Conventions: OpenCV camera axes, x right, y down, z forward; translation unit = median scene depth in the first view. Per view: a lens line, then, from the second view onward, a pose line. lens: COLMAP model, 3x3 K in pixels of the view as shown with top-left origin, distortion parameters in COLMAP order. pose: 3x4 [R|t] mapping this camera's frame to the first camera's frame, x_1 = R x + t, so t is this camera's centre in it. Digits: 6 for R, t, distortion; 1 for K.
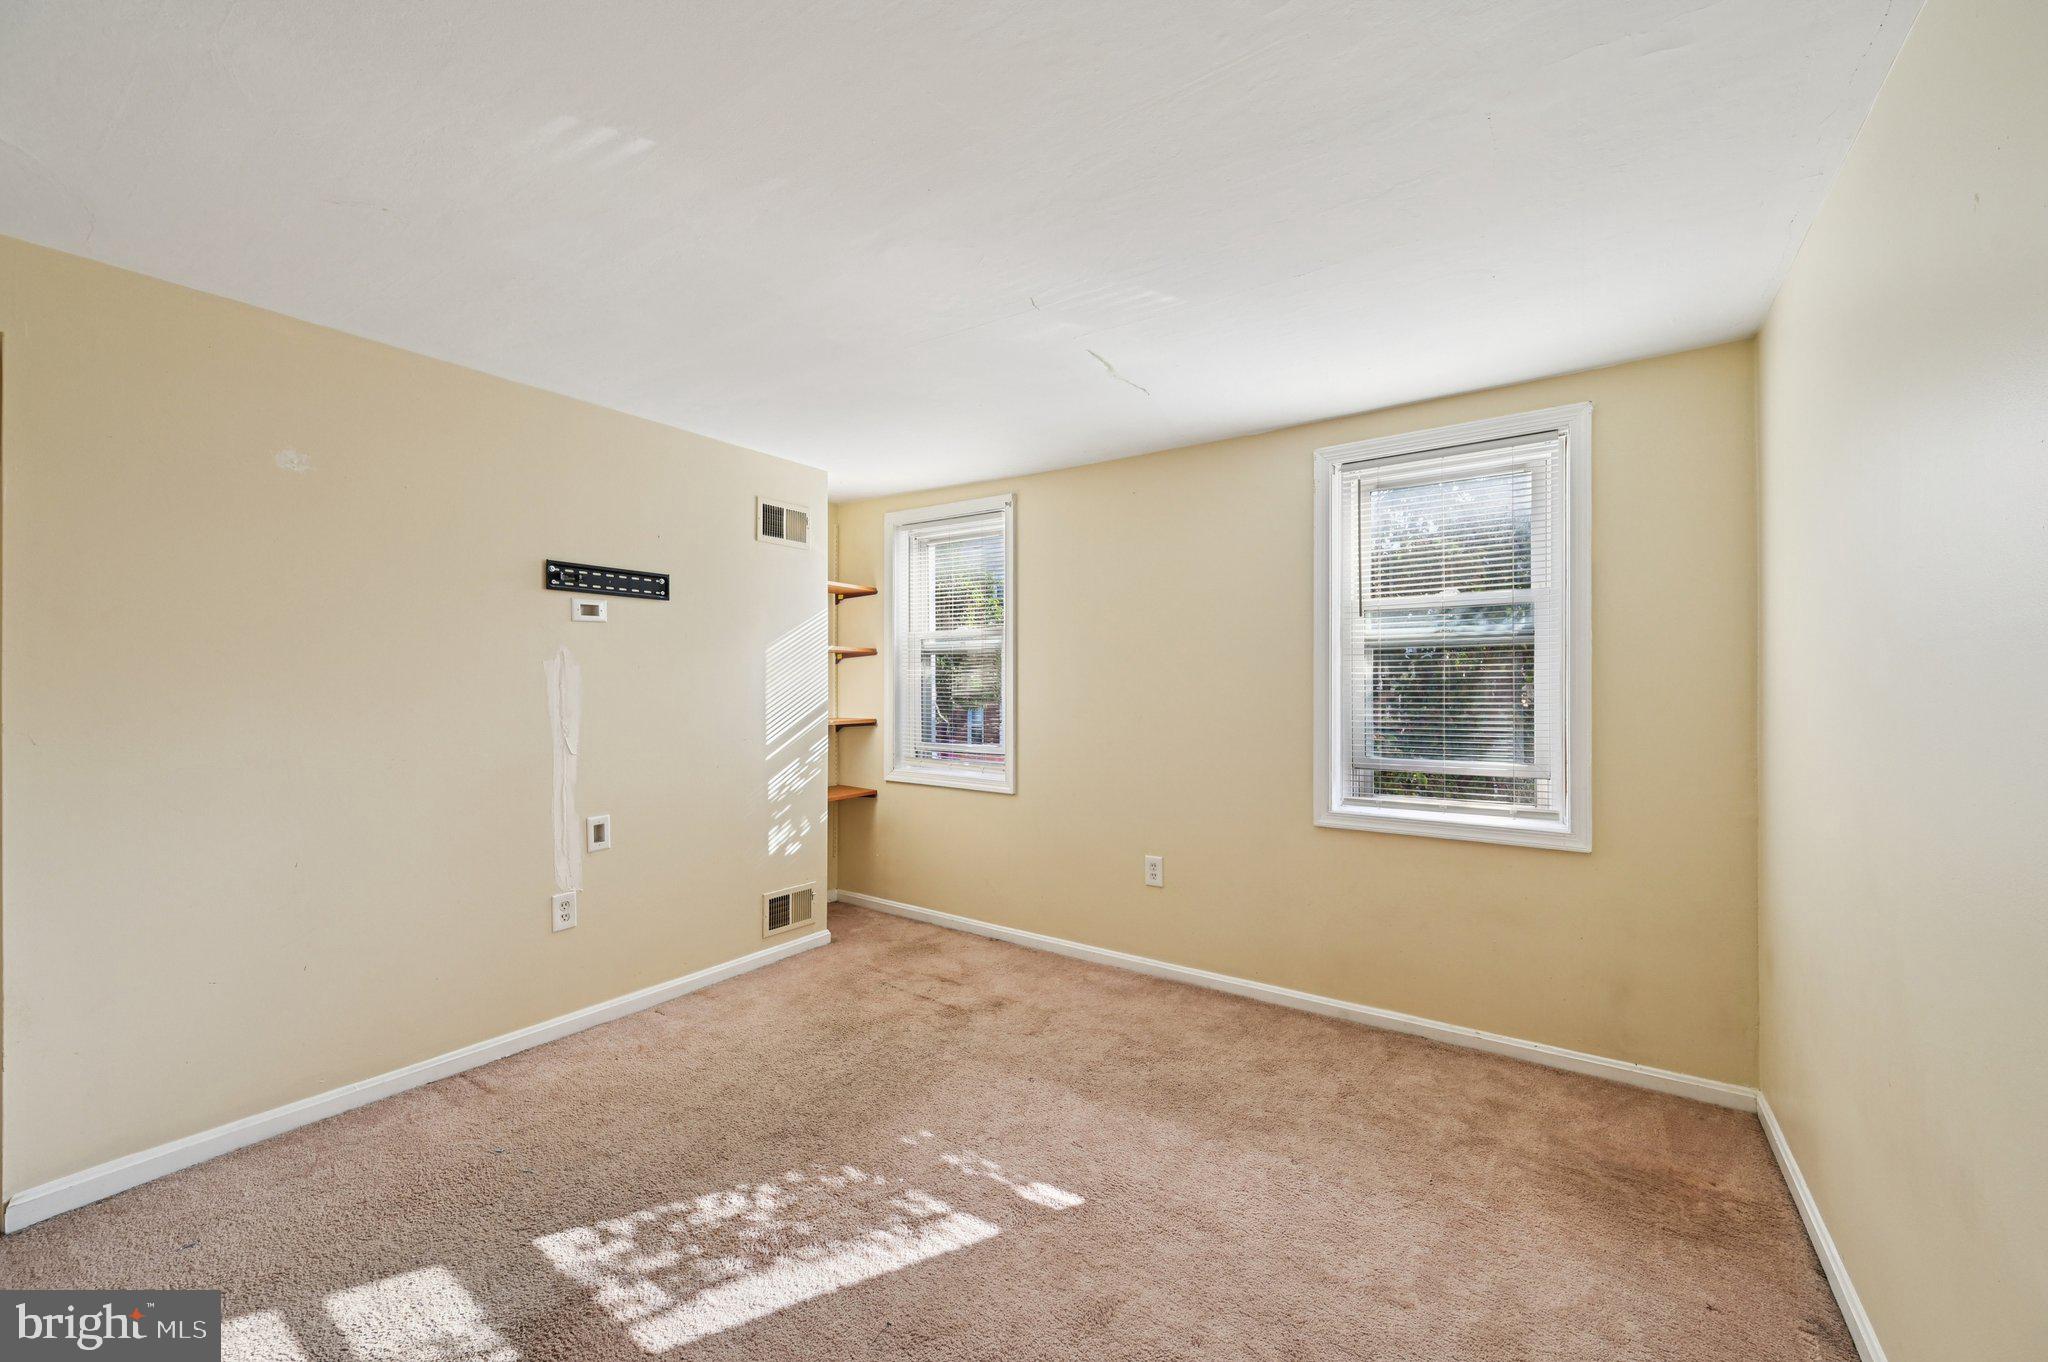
lens RADIAL K [[811.2, 0, 1036.7], [0, 811.2, 682.4], [0, 0, 1]] dist [0.000047, -0.000101]
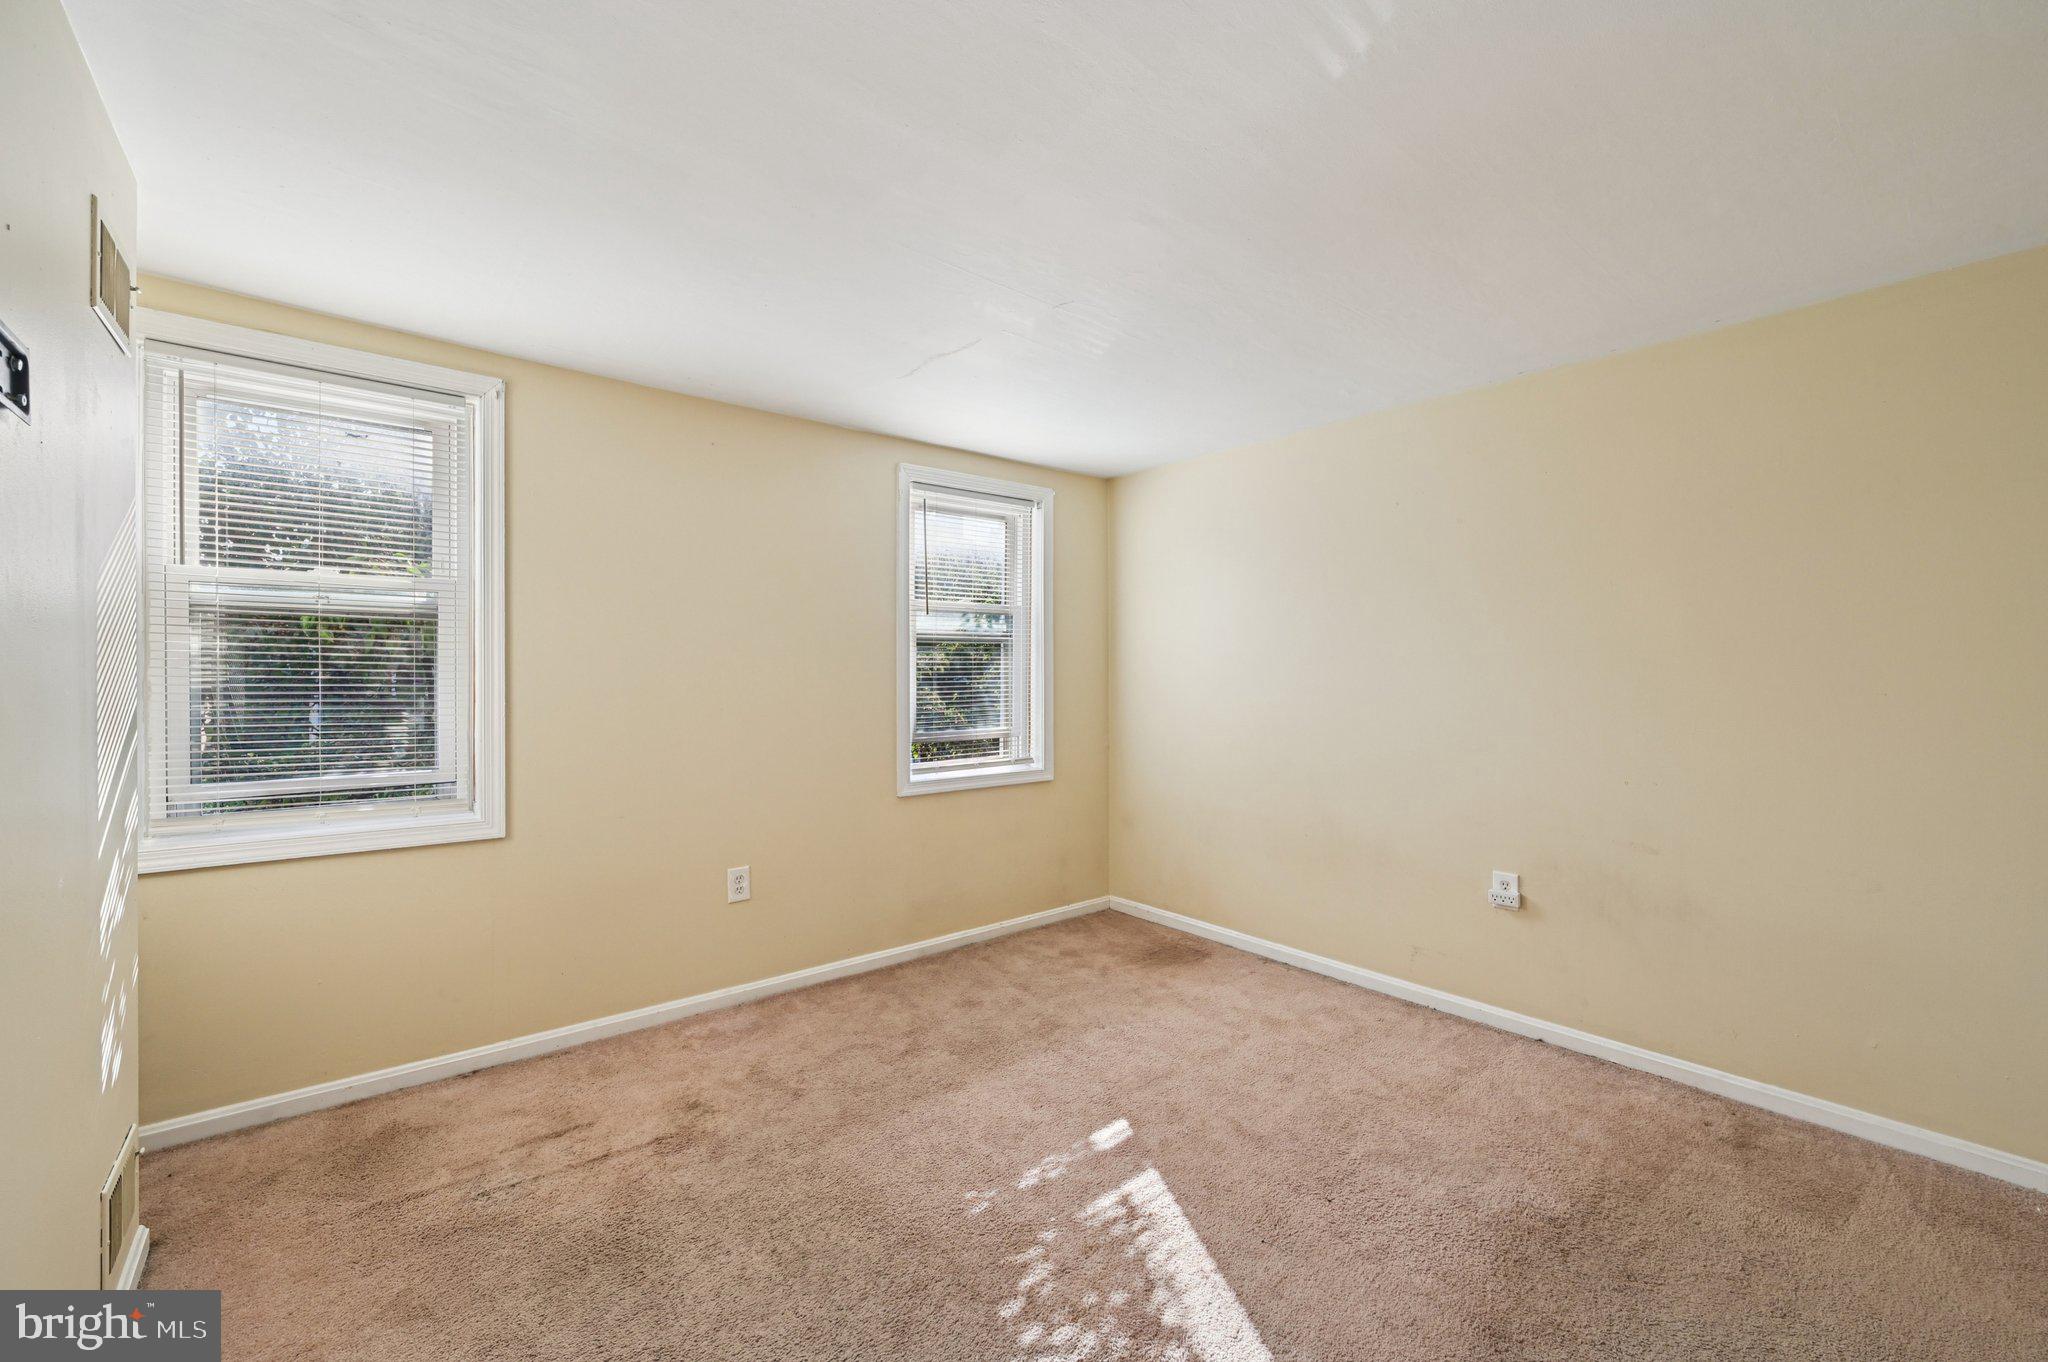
lens RADIAL K [[817.8, 0, 1023.8], [0, 817.8, 676.7], [0, 0, 1]] dist [-0.001678, -0.000146]
pose [[0.269745, -0.006726, 0.962908, -0.728242], [-0.003751, 0.999961, 0.008035, 0.000172], [-0.962924, -0.005779, 0.269709, 0.547960]]
